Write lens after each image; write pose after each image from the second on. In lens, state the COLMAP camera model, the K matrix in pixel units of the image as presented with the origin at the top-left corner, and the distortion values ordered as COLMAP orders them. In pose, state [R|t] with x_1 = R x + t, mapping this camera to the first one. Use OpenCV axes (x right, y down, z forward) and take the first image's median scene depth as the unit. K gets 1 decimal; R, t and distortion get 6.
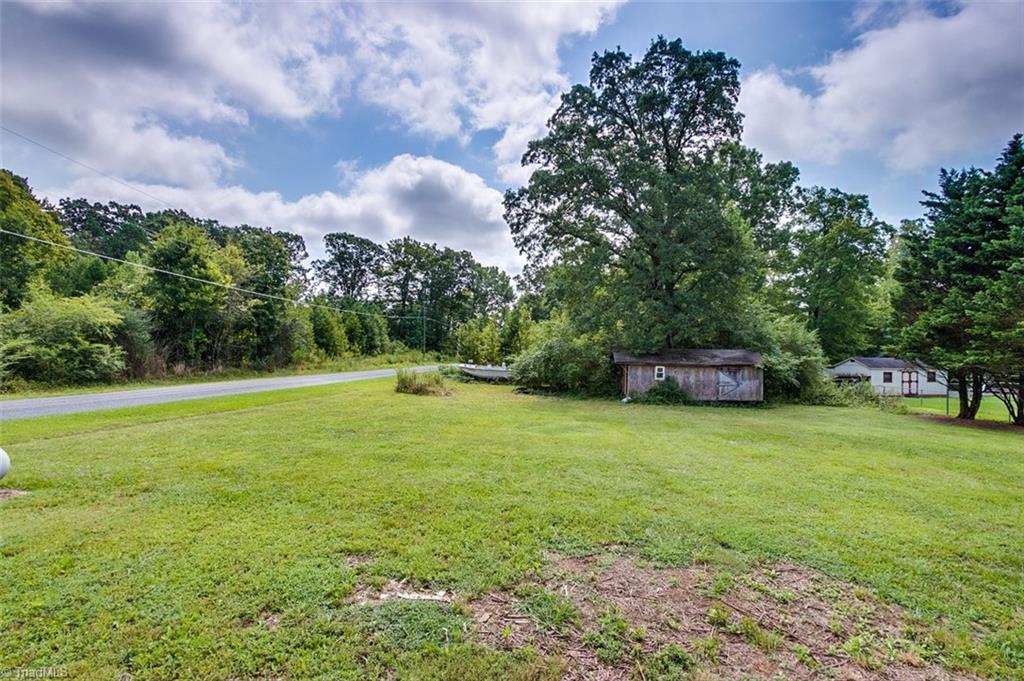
lens RADIAL K [[474.5, 0, 508.4], [0, 474.5, 338.4], [0, 0, 1]] dist [-0.008714, 0.001409]
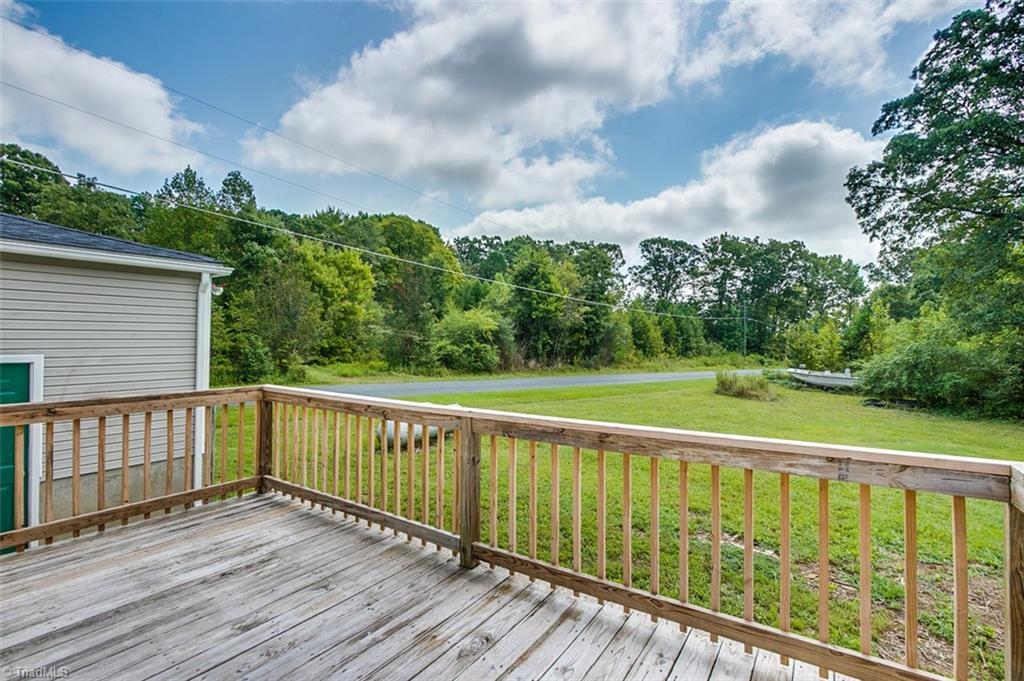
lens RADIAL K [[474.5, 0, 508.4], [0, 474.5, 338.4], [0, 0, 1]] dist [-0.008714, 0.001409]
pose [[0.803950, -0.000238, -0.594696, 0.005795], [-0.001753, 0.999995, -0.002770, -0.000911], [0.594694, 0.003269, 0.803946, -0.053843]]
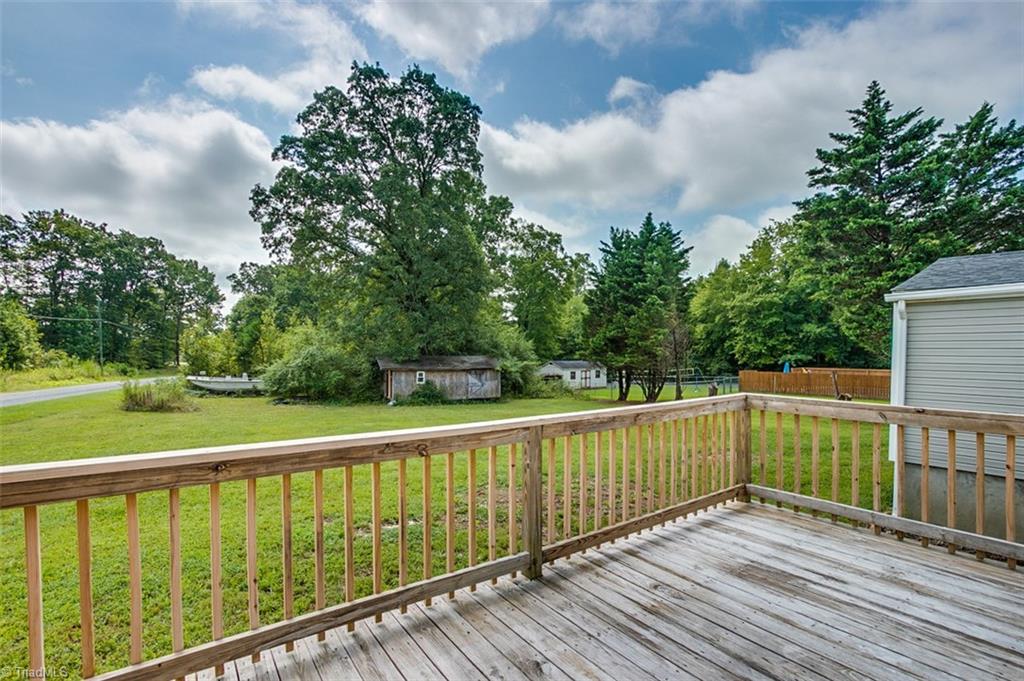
lens RADIAL K [[487.7, 0, 502.3], [0, 487.7, 369.0], [0, 0, 1]] dist [-0.002776, -0.000275]
pose [[0.847827, -0.026492, 0.529611, -0.097322], [0.001626, 0.998876, 0.047362, -0.000914], [-0.530271, -0.039294, 0.846917, -0.058095]]
